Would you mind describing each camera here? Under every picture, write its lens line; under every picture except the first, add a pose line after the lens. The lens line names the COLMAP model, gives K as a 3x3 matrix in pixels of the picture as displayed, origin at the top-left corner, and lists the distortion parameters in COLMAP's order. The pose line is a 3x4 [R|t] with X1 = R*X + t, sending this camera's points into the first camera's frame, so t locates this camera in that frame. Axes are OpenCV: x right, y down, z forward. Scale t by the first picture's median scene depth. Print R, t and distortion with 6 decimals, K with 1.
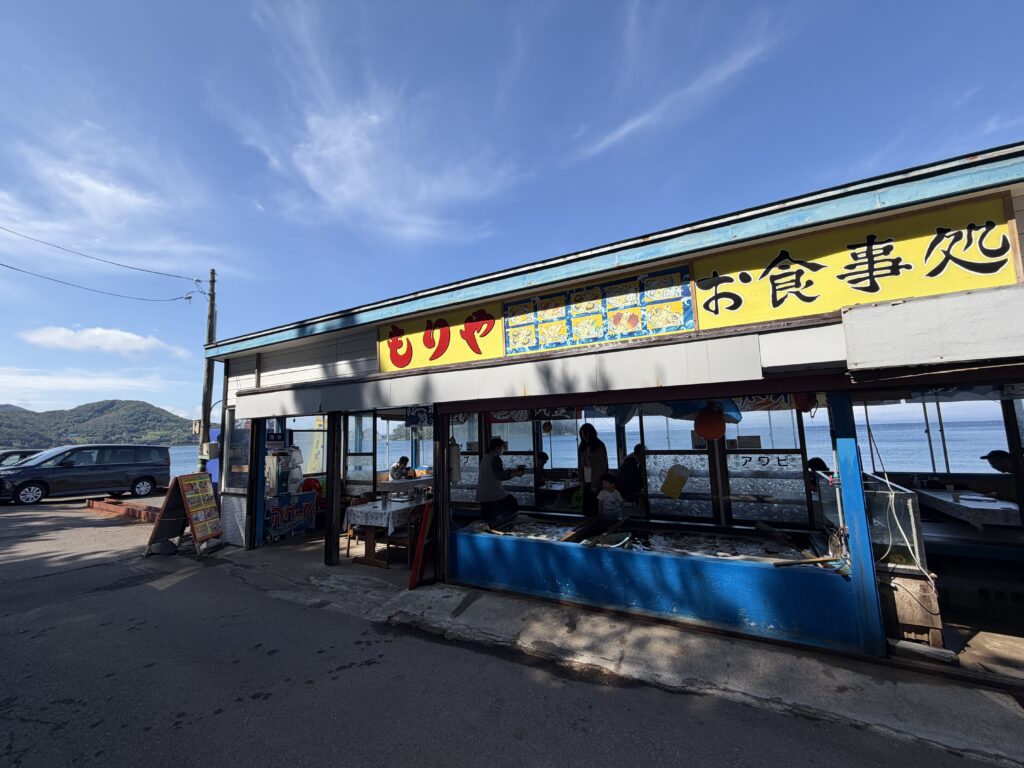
lens RADIAL K [[411.6, 0, 512.0], [0, 411.6, 384.0], [0, 0, 1]] dist [0.000403, 0.000027]
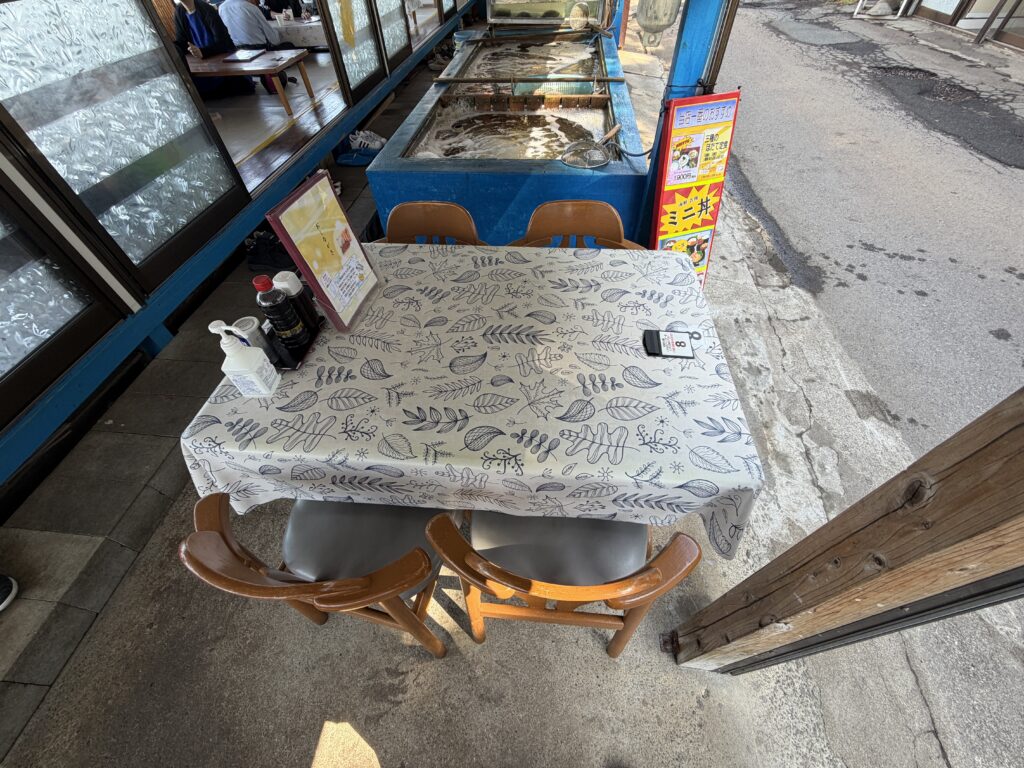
lens RADIAL K [[411.6, 0, 512.0], [0, 411.6, 384.0], [0, 0, 1]] dist [0.000403, 0.000027]
pose [[-0.388336, -0.674109, 0.628309, -0.621499], [-0.070278, 0.701498, 0.709198, 0.263811], [-0.918834, 0.231251, -0.319792, 1.599058]]
